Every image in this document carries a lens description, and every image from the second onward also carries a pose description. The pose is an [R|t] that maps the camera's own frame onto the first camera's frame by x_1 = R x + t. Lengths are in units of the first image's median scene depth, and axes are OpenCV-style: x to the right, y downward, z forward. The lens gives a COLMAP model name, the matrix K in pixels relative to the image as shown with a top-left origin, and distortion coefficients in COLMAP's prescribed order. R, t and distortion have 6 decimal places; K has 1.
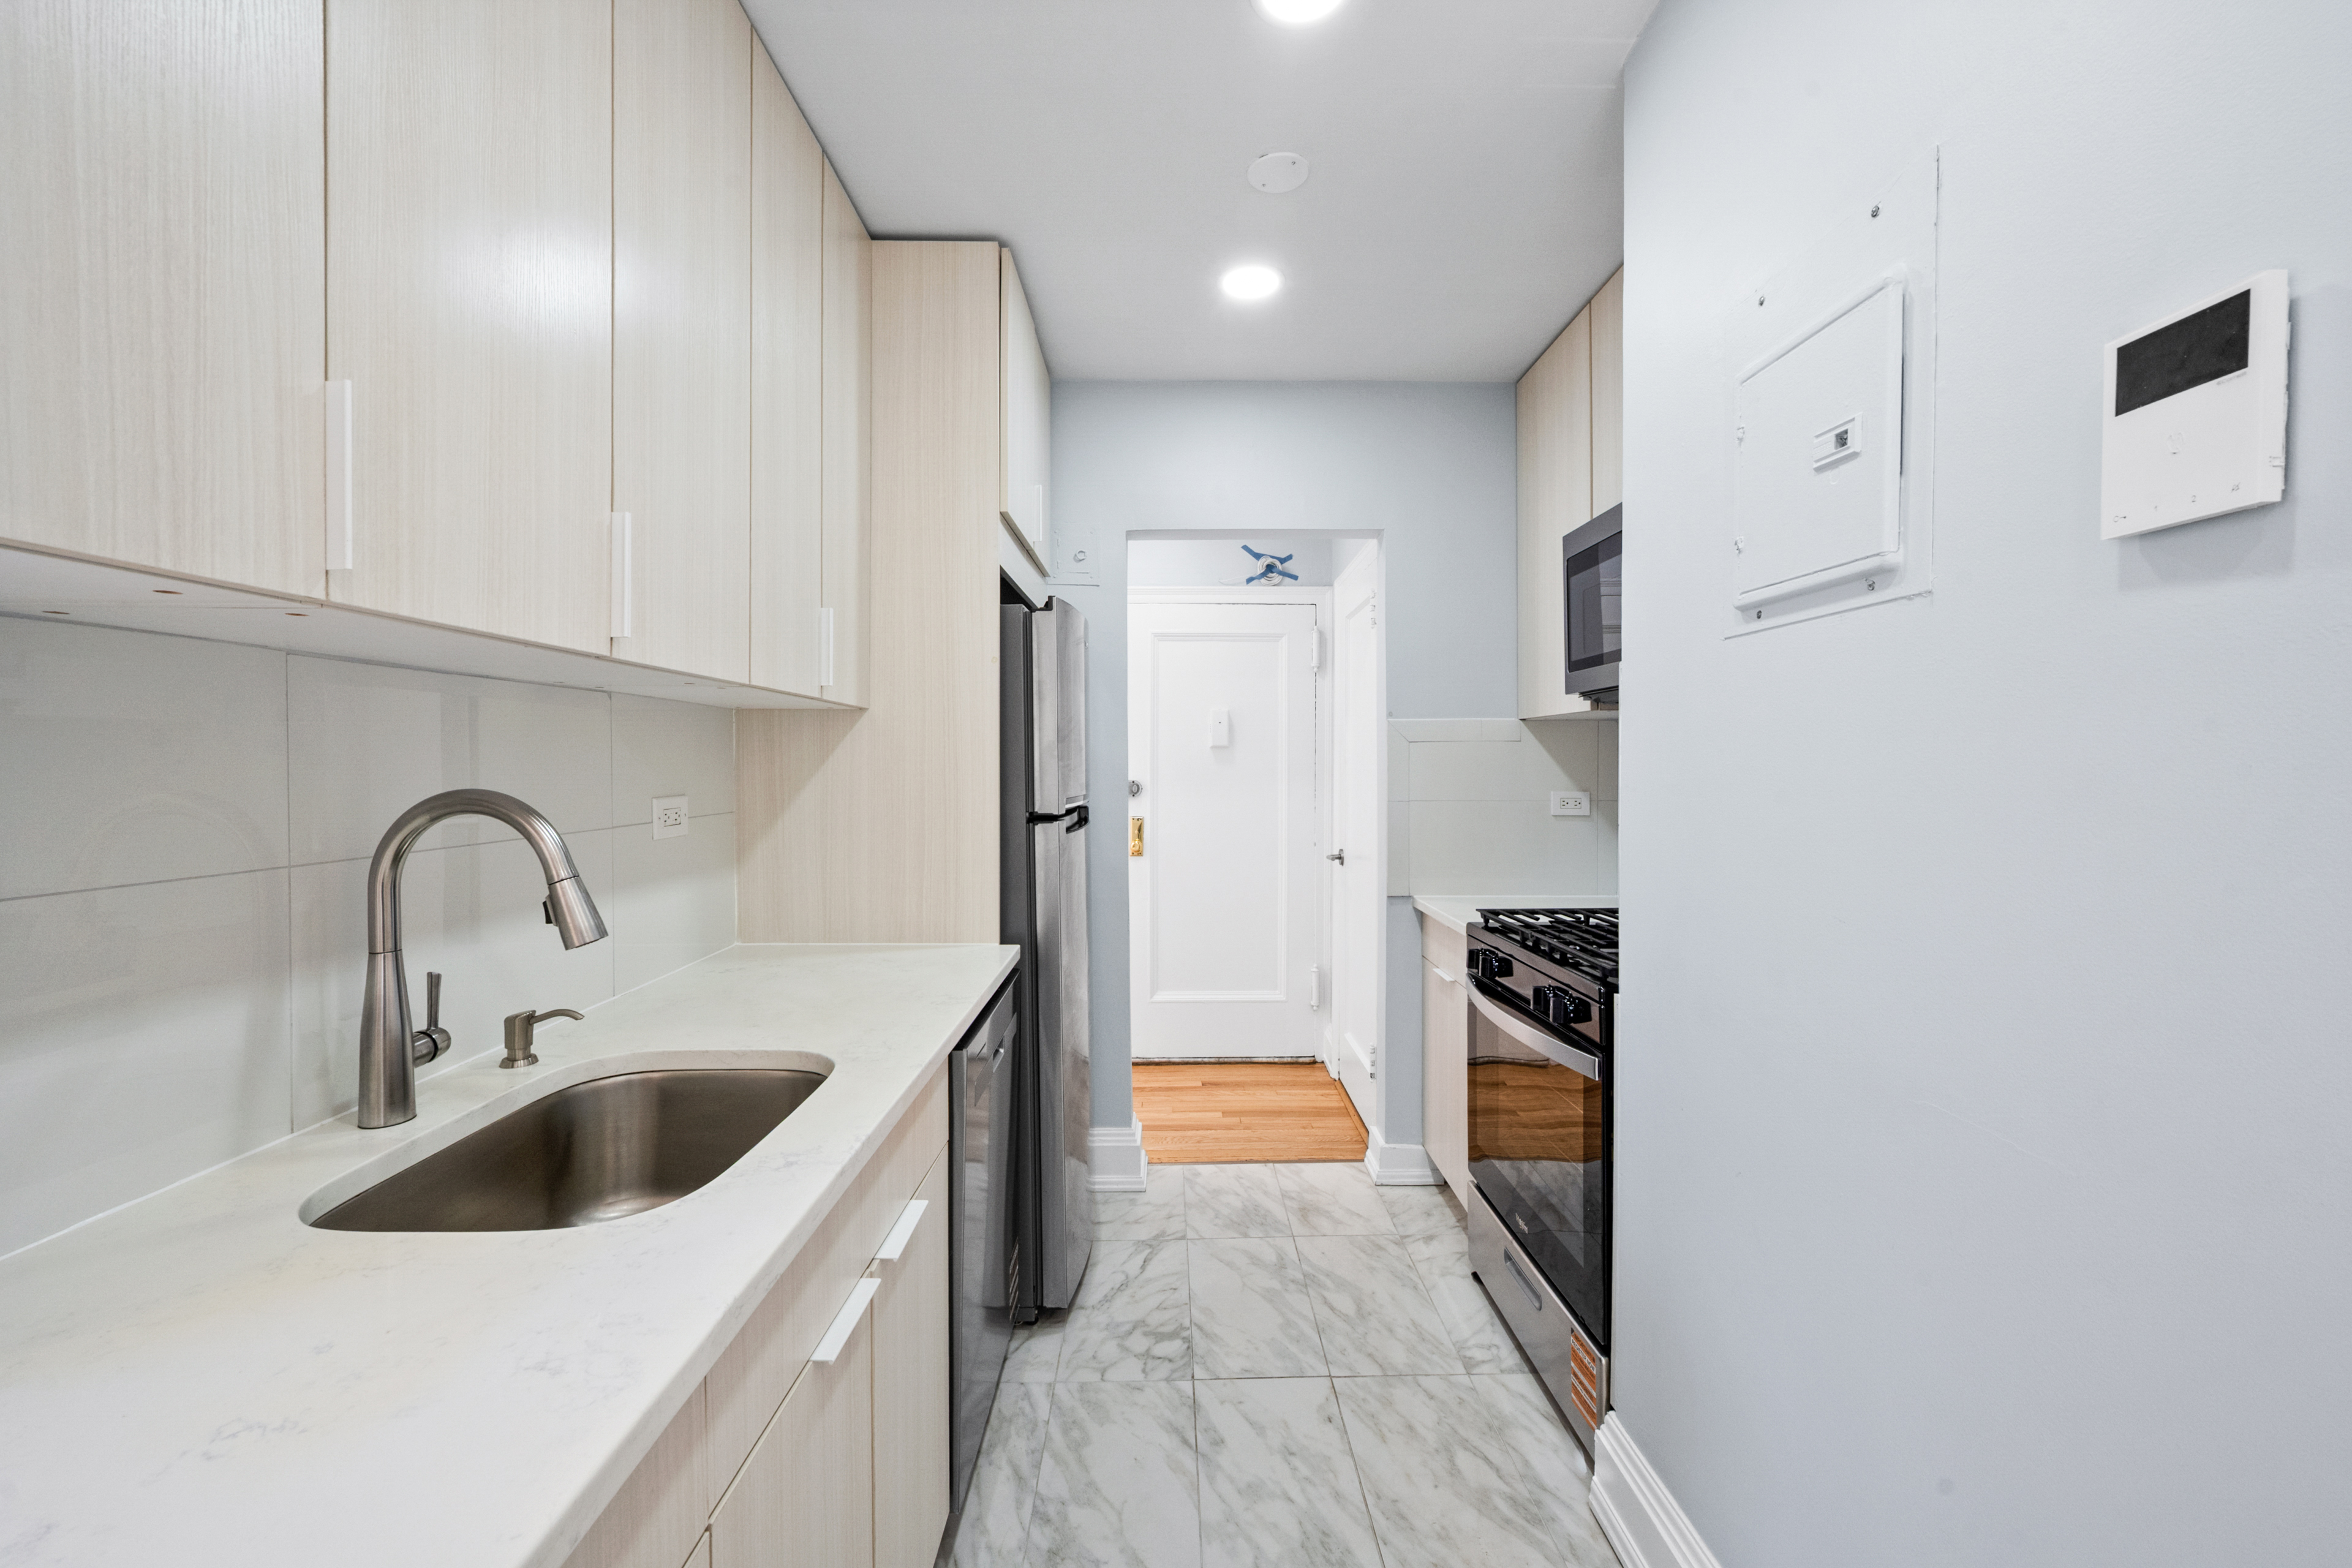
lens RADIAL K [[955.1, 0, 1135.0], [0, 955.1, 772.8], [0, 0, 1]] dist [0.000431, -0.000030]
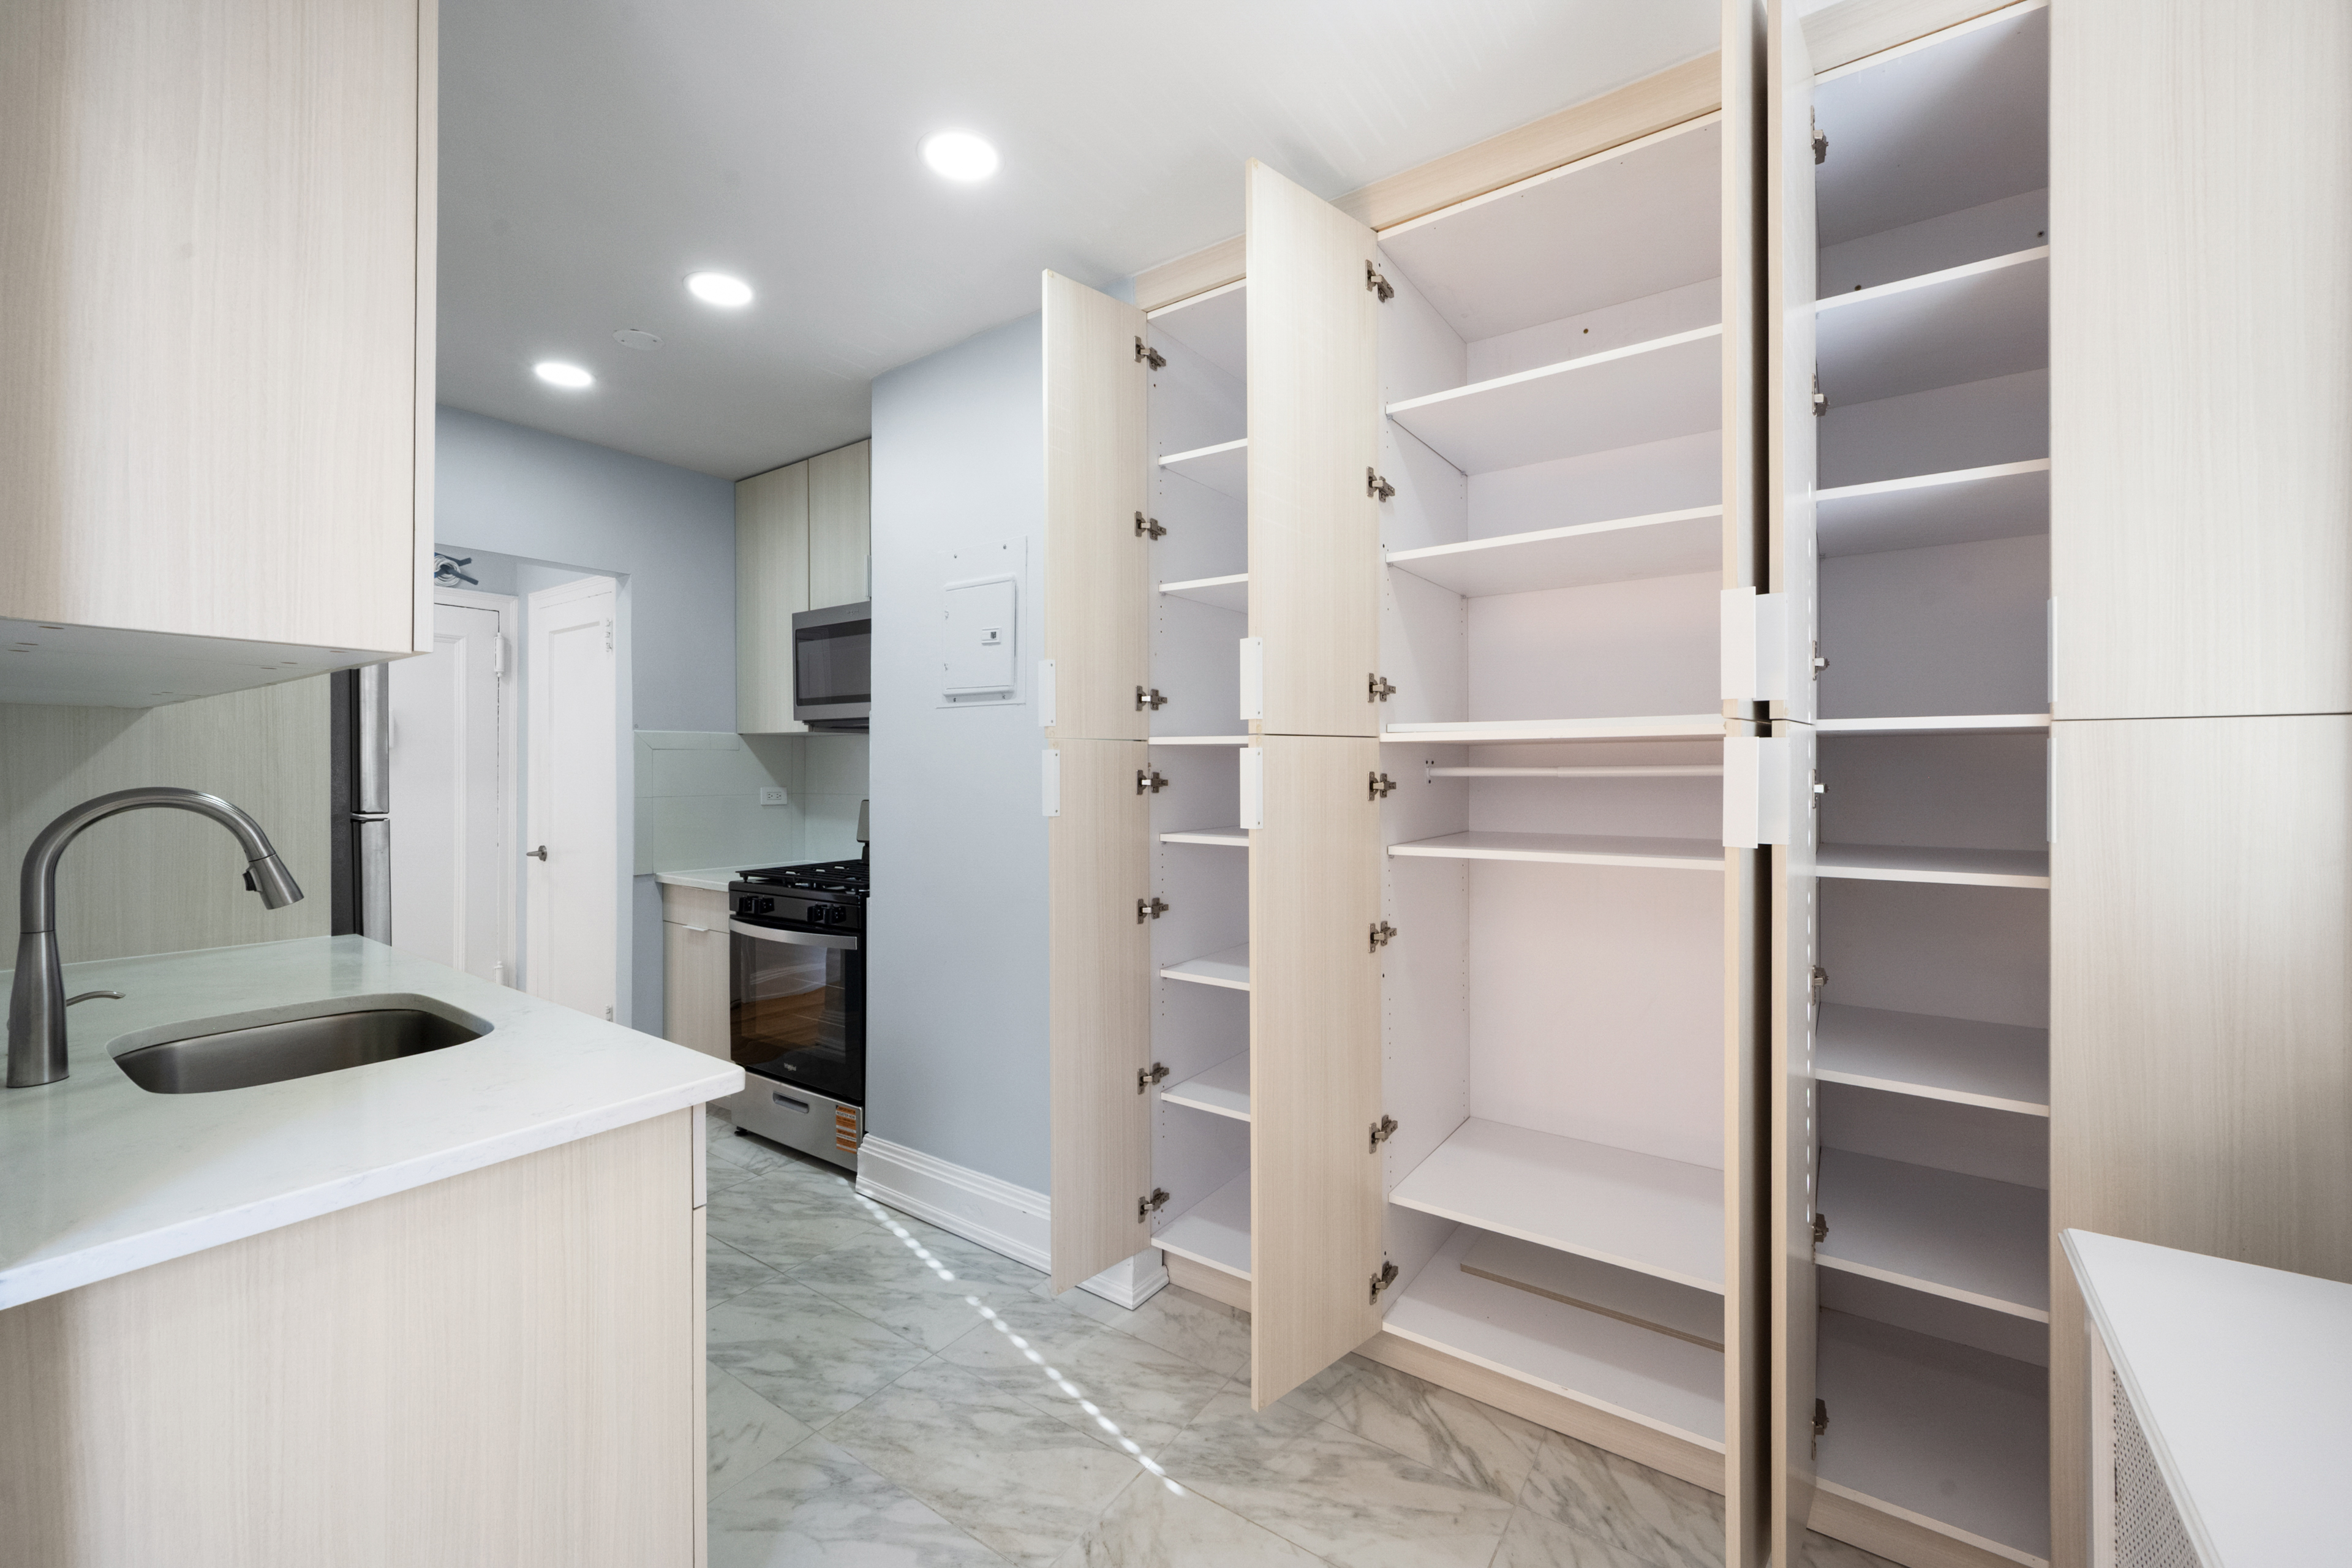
lens RADIAL K [[932.8, 0, 1239.8], [0, 932.8, 781.3], [0, 0, 1]] dist [0.000547, 0.000186]
pose [[0.515937, -0.008257, 0.856587, -0.436727], [0.002676, 0.999964, 0.008028, 0.001957], [-0.856623, -0.001850, 0.515940, -0.341008]]
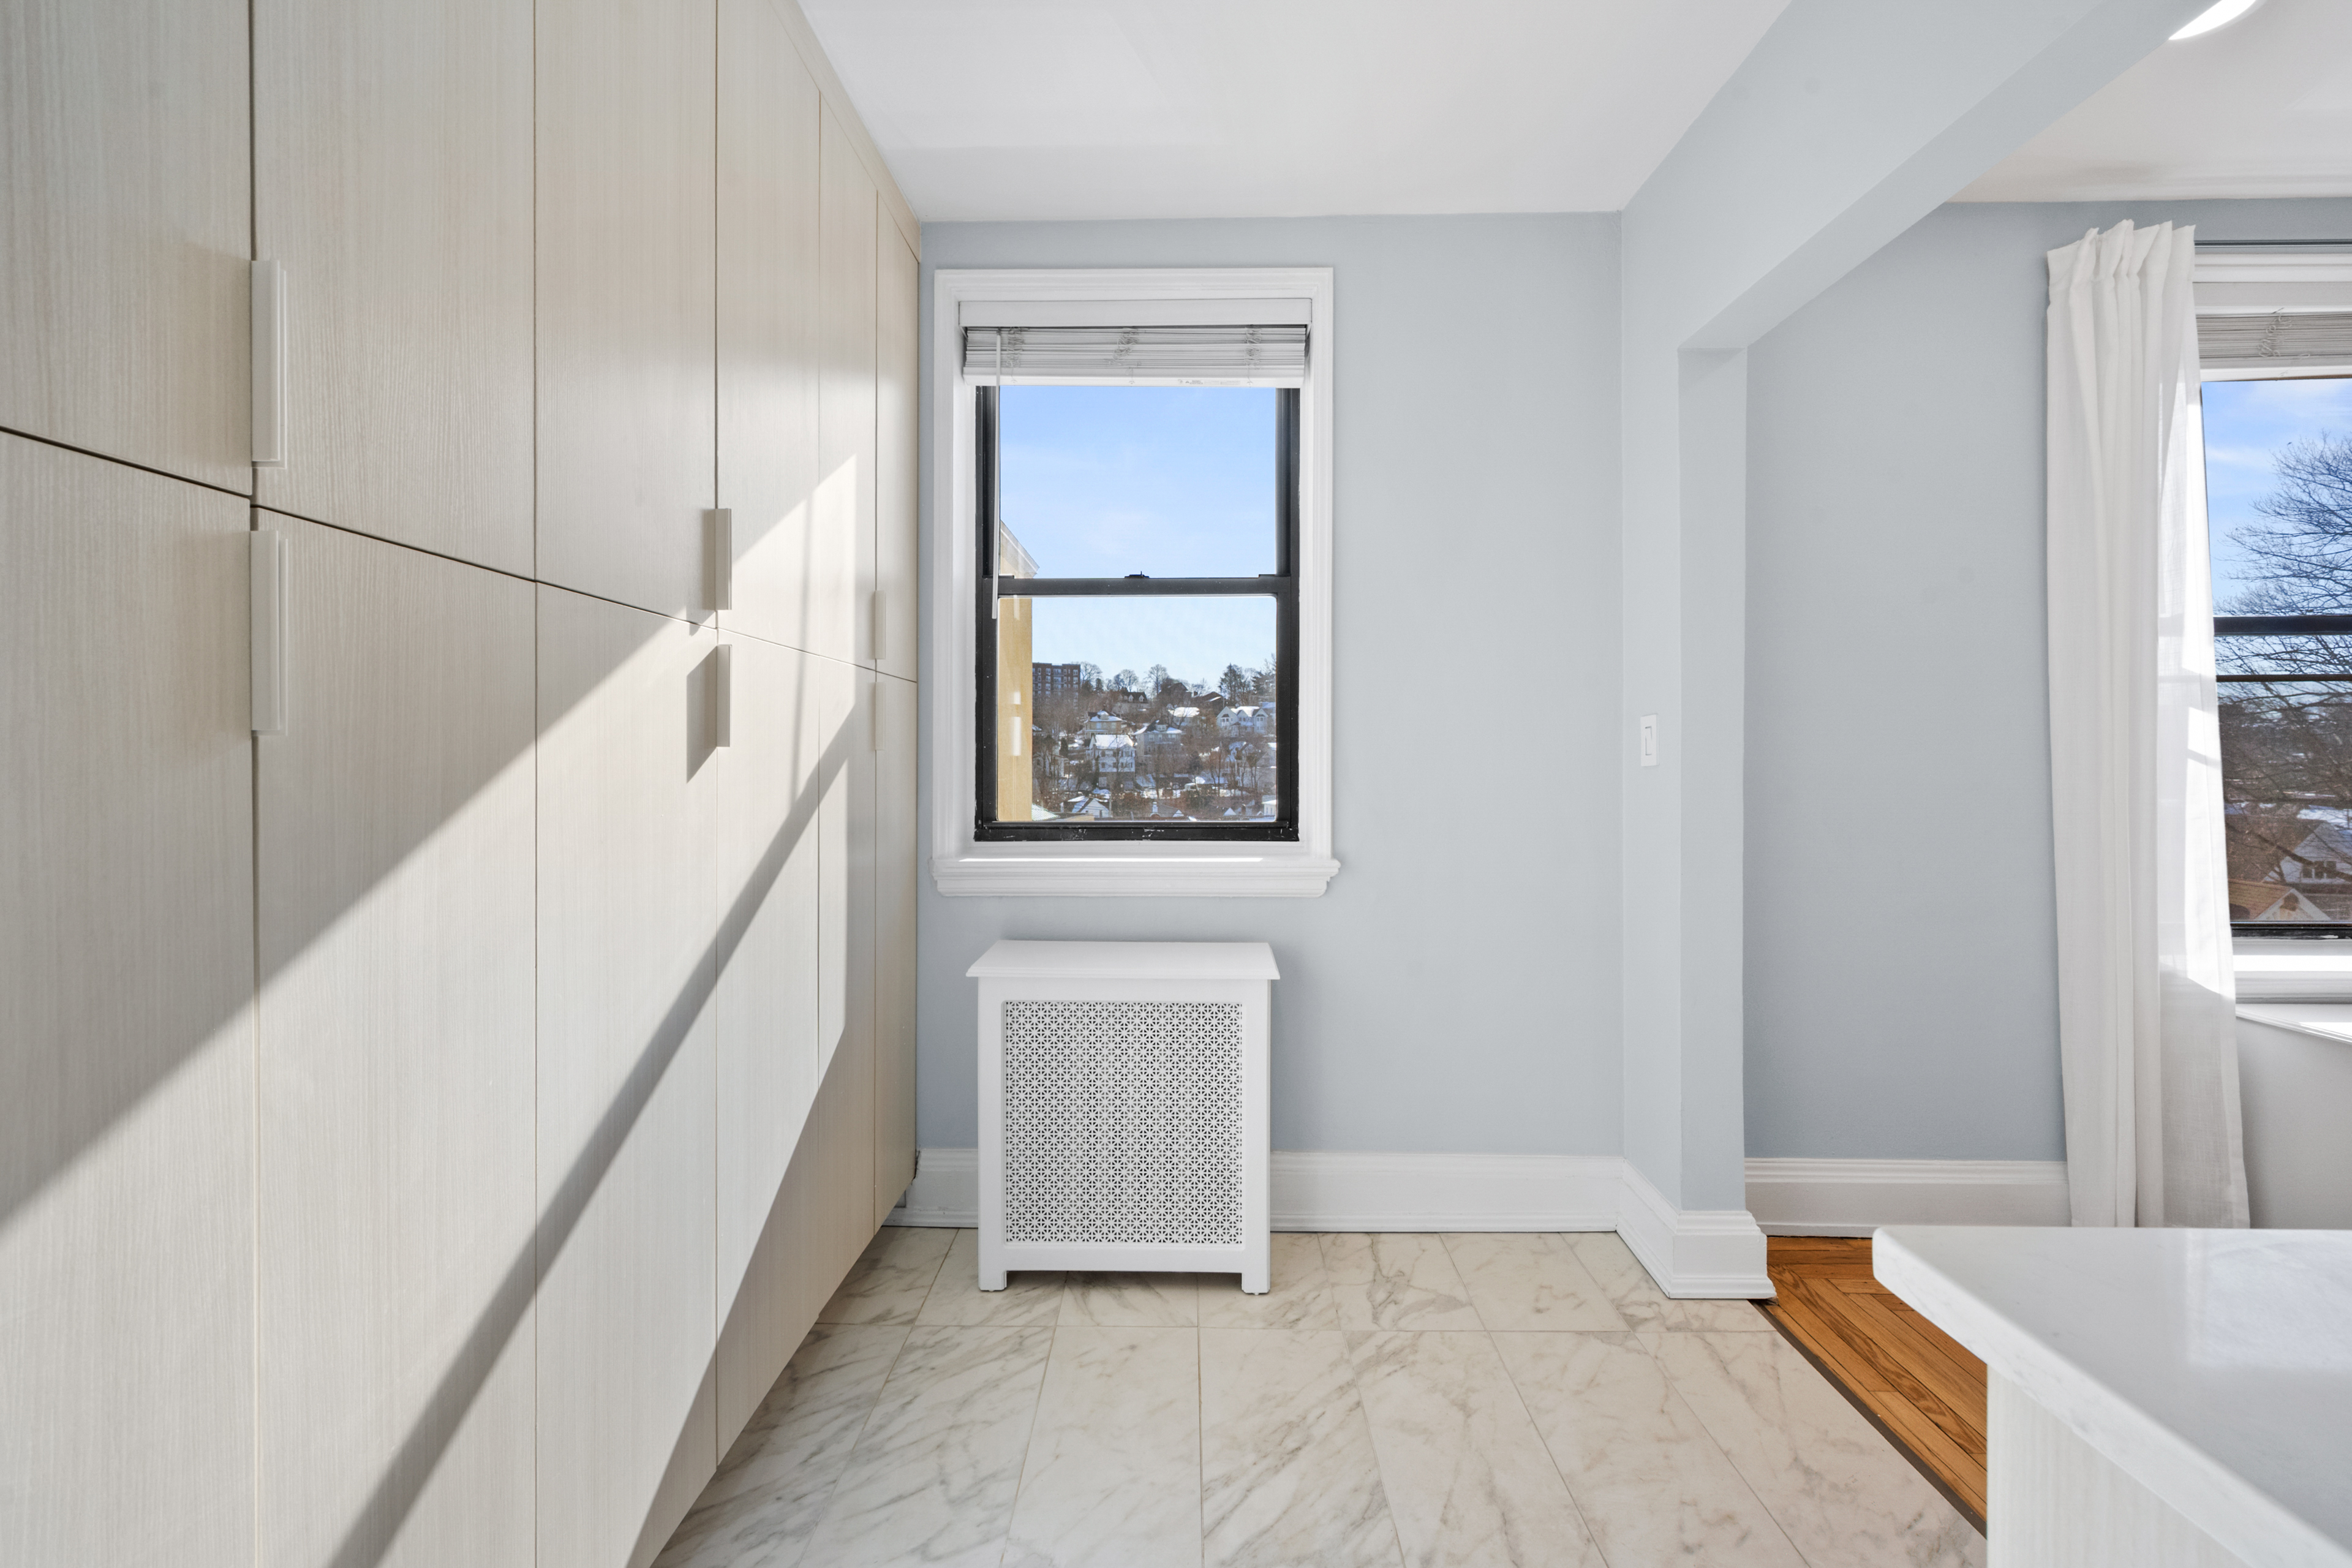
lens RADIAL K [[951.0, 0, 1189.7], [0, 951.0, 760.6], [0, 0, 1]] dist [-0.001676, -0.000210]
pose [[-0.999715, 0.002330, -0.023776, 0.036348], [0.002169, 0.999974, 0.006820, 0.051655], [0.023791, 0.006766, -0.999694, 0.420343]]
